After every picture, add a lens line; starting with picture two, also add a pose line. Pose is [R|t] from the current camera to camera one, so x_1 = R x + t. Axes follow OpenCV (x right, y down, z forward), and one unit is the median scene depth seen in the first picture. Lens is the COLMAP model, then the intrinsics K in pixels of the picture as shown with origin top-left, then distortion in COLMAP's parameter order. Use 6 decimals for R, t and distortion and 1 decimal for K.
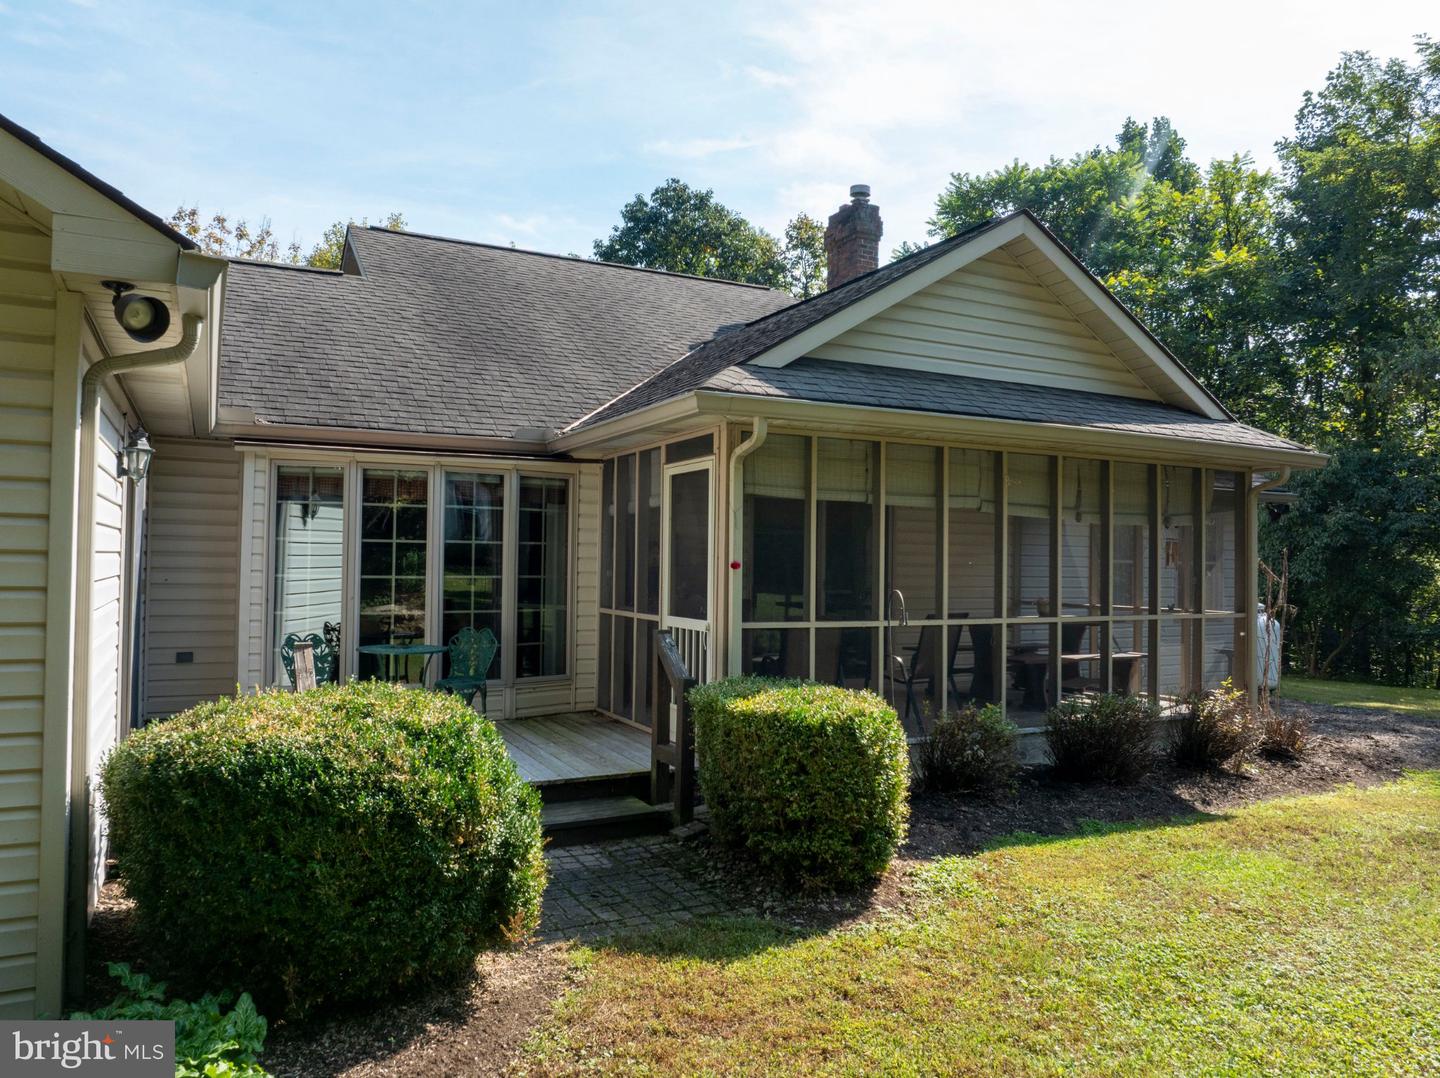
lens RADIAL K [[1005.0, 0, 709.1], [0, 1005.0, 530.7], [0, 0, 1]] dist [-0.030940, -0.000952]
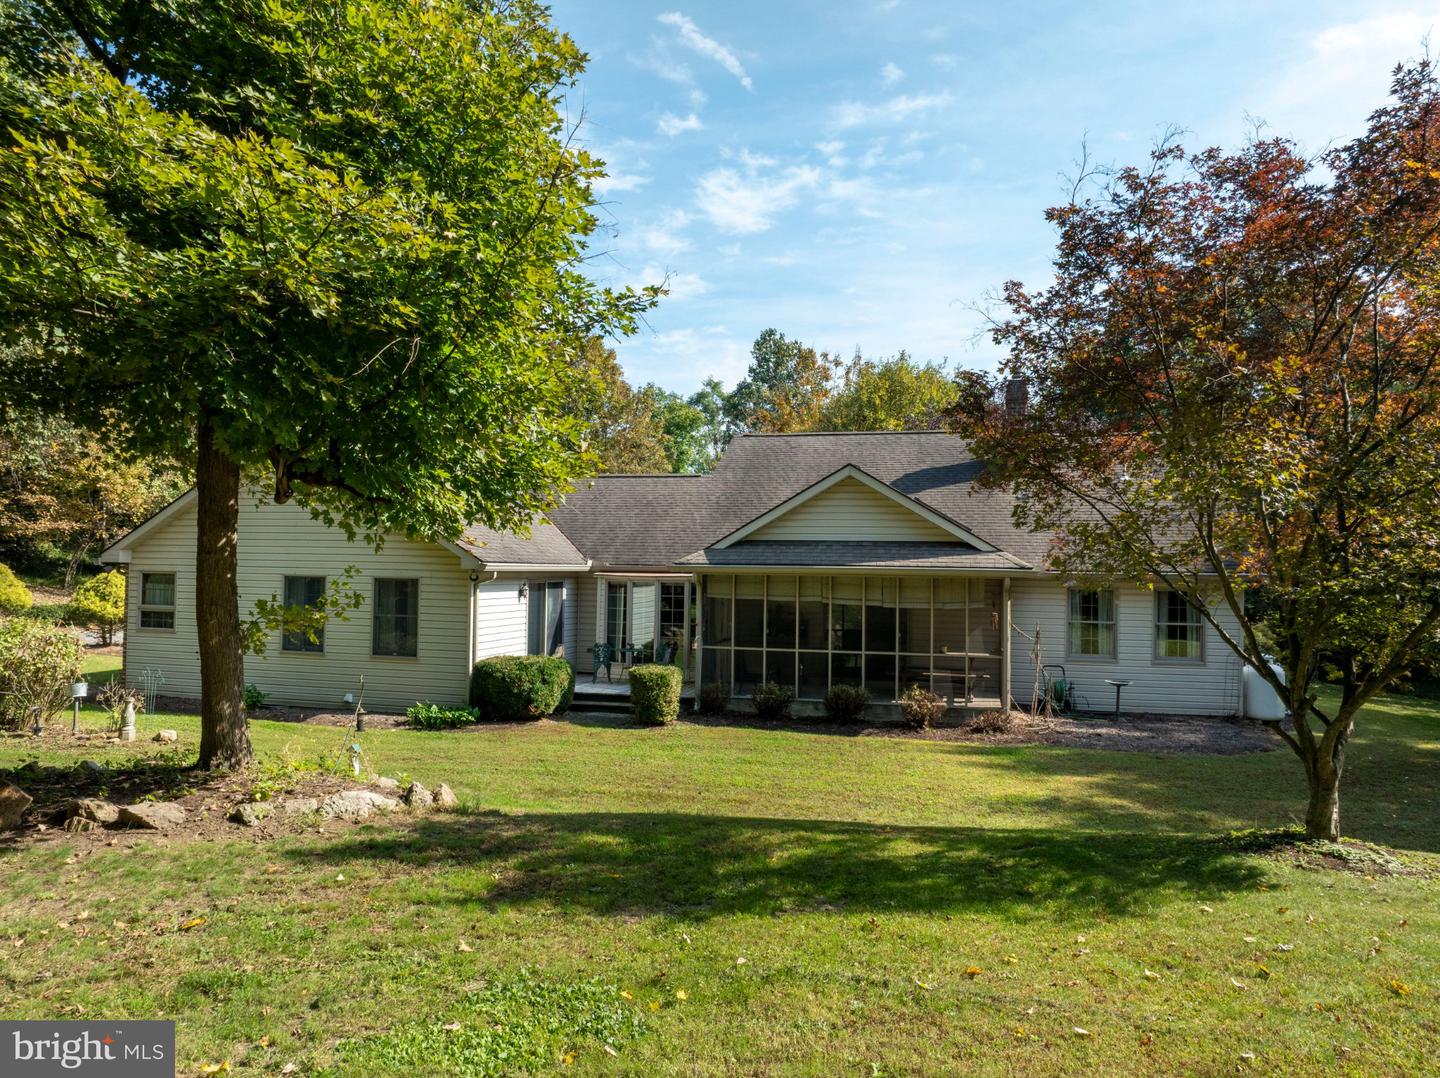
lens RADIAL K [[1005.0, 0, 704.9], [0, 1005.0, 543.1], [0, 0, 1]] dist [-0.030940, -0.000952]
pose [[0.744053, -0.021443, -0.667777, 1.424126], [0.015107, 0.999769, -0.015271, -0.110106], [0.667950, 0.001275, 0.744205, -0.765899]]
